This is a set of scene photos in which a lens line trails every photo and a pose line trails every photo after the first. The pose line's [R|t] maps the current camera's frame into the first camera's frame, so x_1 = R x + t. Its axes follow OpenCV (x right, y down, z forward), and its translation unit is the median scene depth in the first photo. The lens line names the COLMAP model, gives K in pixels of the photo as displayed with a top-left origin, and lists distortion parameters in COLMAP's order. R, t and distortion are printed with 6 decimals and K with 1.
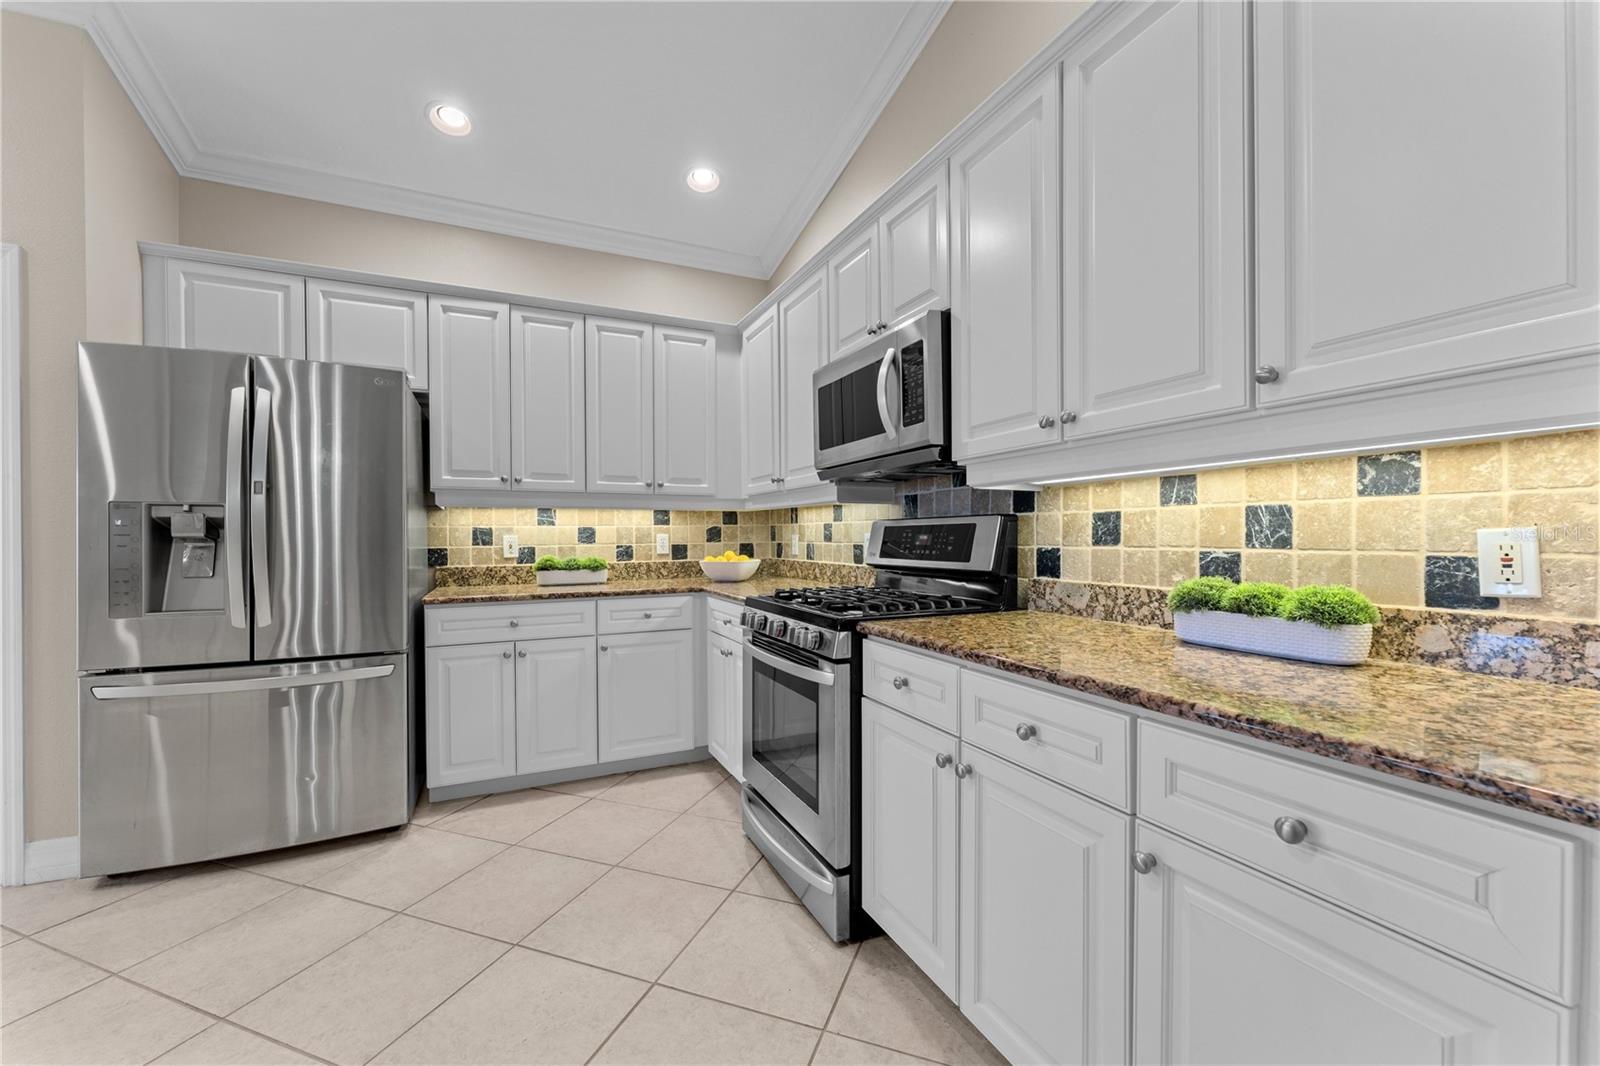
lens RADIAL K [[640.3, 0, 794.4], [0, 640.3, 535.5], [0, 0, 1]] dist [0.004549, 0.000090]
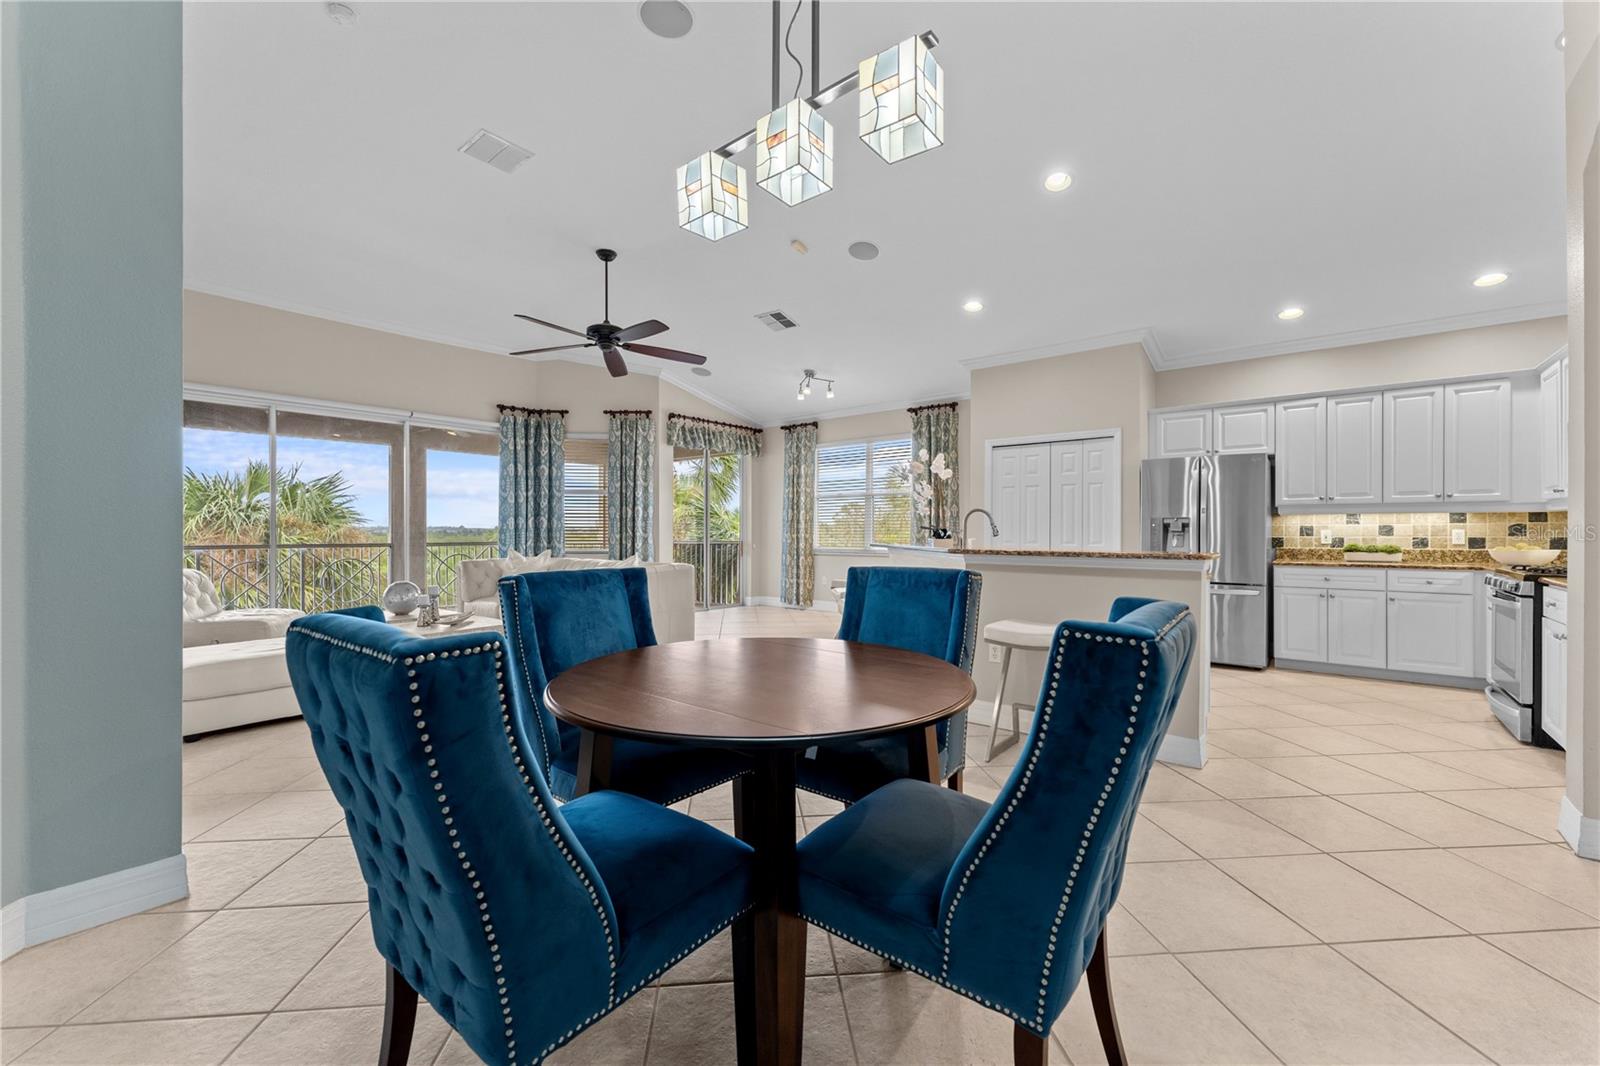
lens RADIAL K [[640.3, 0, 799.0], [0, 640.3, 533.4], [0, 0, 1]] dist [0.004549, 0.000090]
pose [[0.442040, 0.008339, -0.896957, 0.506817], [-0.003206, 0.999965, 0.007717, -0.000705], [0.896990, -0.000535, 0.442051, -1.091296]]
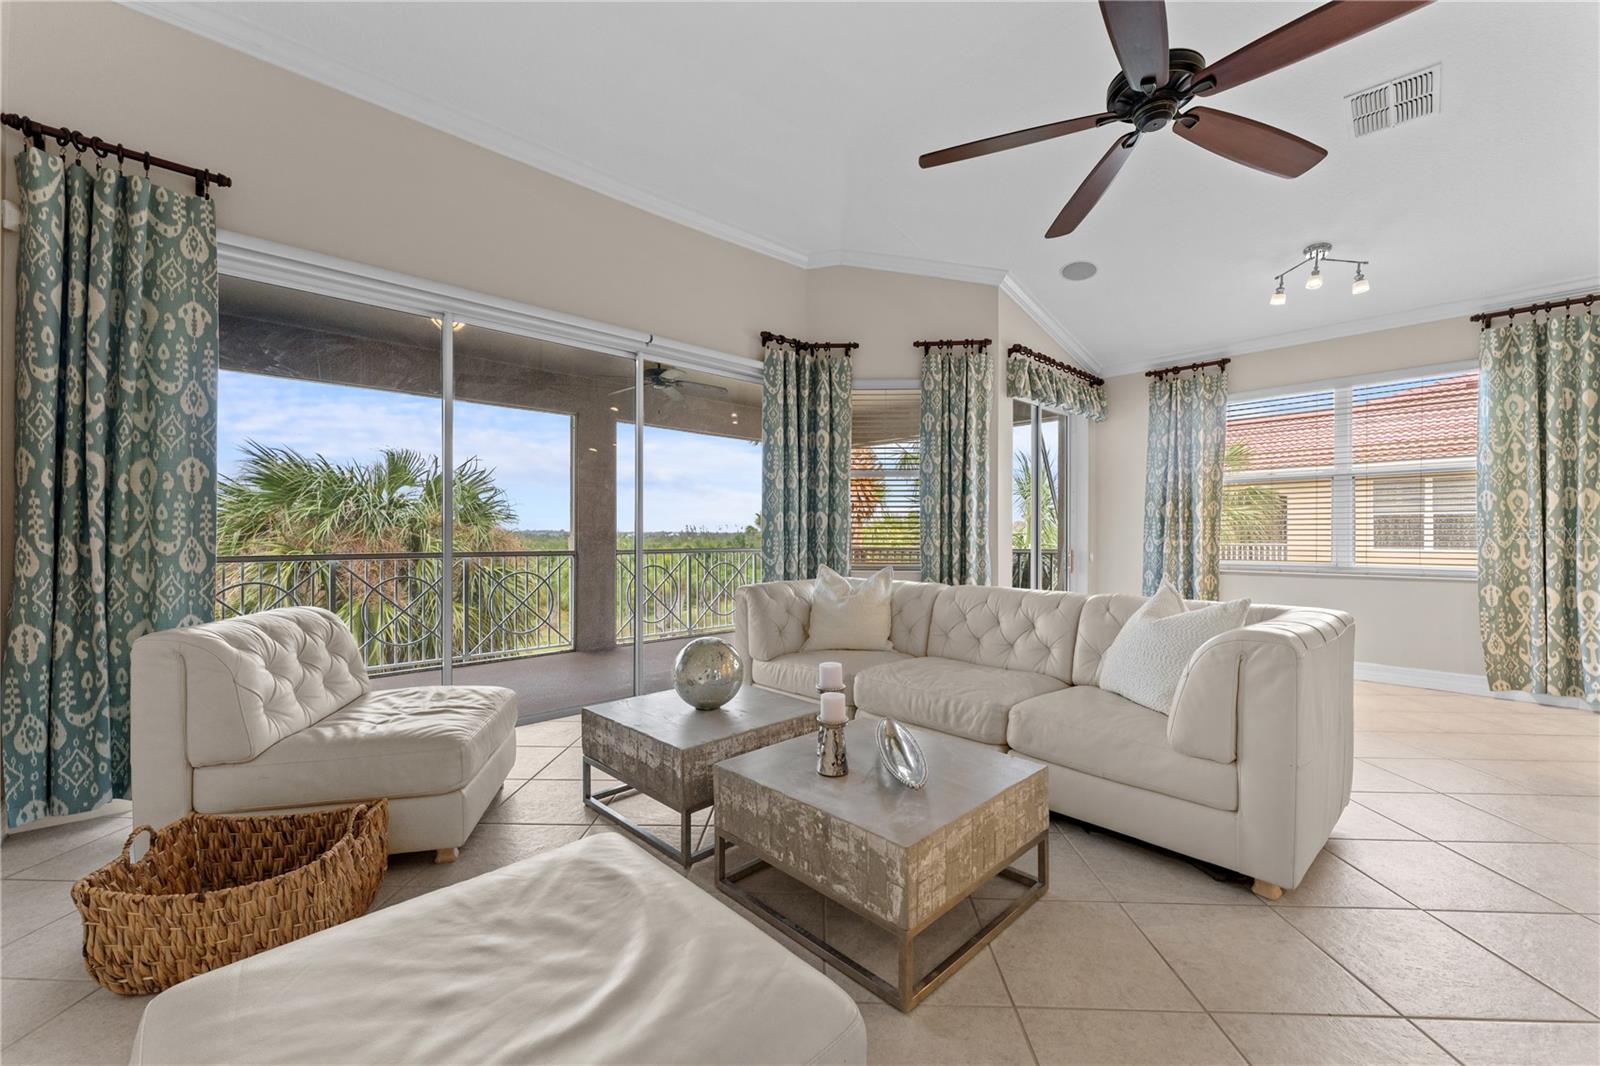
lens RADIAL K [[640.3, 0, 797.8], [0, 640.3, 531.2], [0, 0, 1]] dist [0.004549, 0.000090]
pose [[0.323487, 0.001120, -0.946232, -1.060262], [-0.004705, 0.999989, -0.000425, 0.008426], [0.946221, 0.004589, 0.323489, -1.551936]]
